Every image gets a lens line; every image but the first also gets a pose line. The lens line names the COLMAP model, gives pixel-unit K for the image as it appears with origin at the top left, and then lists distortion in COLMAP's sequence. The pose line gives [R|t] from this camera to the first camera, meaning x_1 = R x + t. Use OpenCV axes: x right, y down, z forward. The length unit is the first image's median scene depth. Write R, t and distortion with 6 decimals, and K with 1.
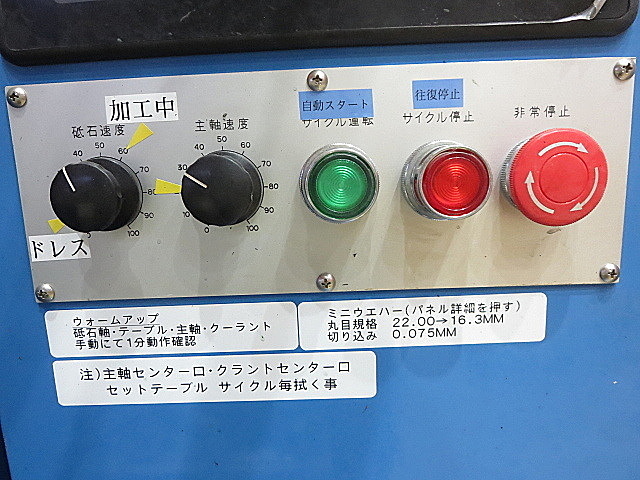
lens RADIAL K [[449.0, 0, 320.0], [0, 449.0, 240.0], [0, 0, 1]] dist [-0.022567, 0.000066]
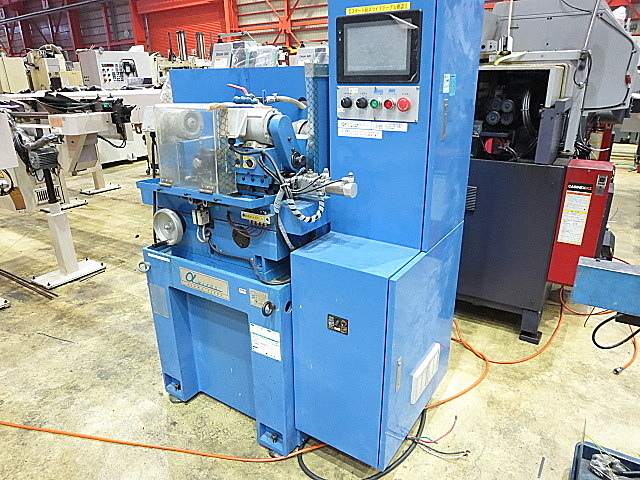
lens RADIAL K [[449.0, 0, 320.0], [0, 449.0, 240.0], [0, 0, 1]] dist [-0.022567, 0.000066]
pose [[0.837996, 0.212098, -0.502770, 3.003229], [-0.105897, 0.967064, 0.231459, 0.379042], [0.535303, -0.140720, 0.832856, -5.146415]]
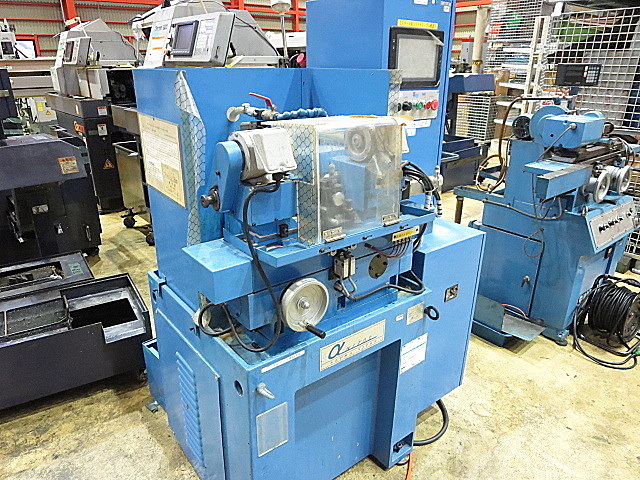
lens RADIAL K [[449.0, 0, 320.0], [0, 449.0, 240.0], [0, 0, 1]] dist [-0.022567, 0.000066]
pose [[0.784532, -0.186269, 0.591450, -6.083890], [0.068536, 0.974019, 0.215845, 0.347708], [-0.616290, -0.128802, 0.776915, -4.200737]]
